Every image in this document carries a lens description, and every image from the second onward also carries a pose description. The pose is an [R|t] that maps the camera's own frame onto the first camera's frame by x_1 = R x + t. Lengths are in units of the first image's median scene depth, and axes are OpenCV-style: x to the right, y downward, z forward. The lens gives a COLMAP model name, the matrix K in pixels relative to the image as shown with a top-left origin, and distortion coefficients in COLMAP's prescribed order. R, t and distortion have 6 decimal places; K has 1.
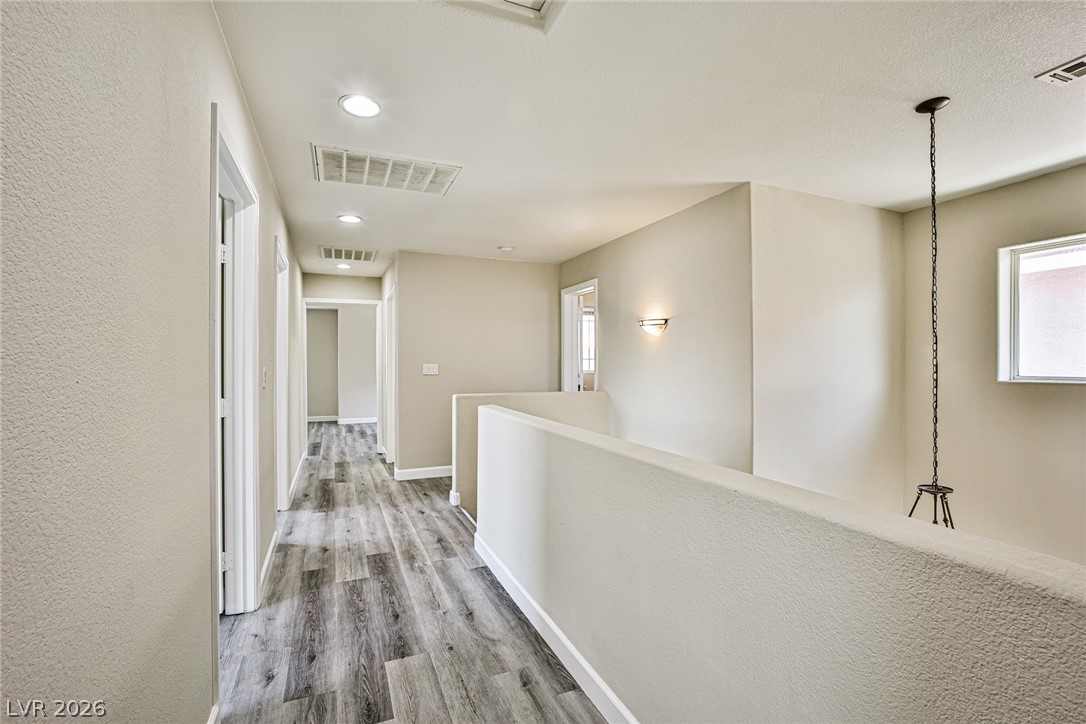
lens RADIAL K [[487.0, 0, 540.6], [0, 487.0, 364.2], [0, 0, 1]] dist [-0.036305, 0.015103]
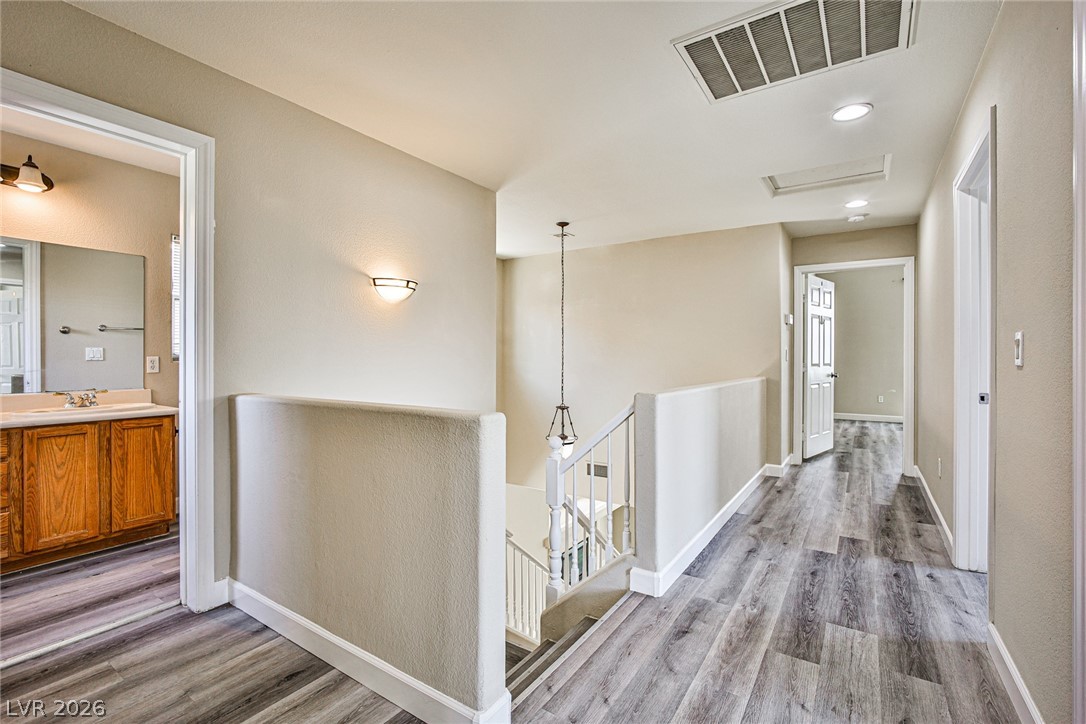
lens RADIAL K [[487.0, 0, 540.6], [0, 487.0, 364.2], [0, 0, 1]] dist [-0.036305, 0.015103]
pose [[-0.543247, -0.009714, 0.839517, -0.777848], [-0.000341, 0.999936, 0.011349, 0.037033], [-0.839573, 0.005879, -0.543215, 1.882980]]
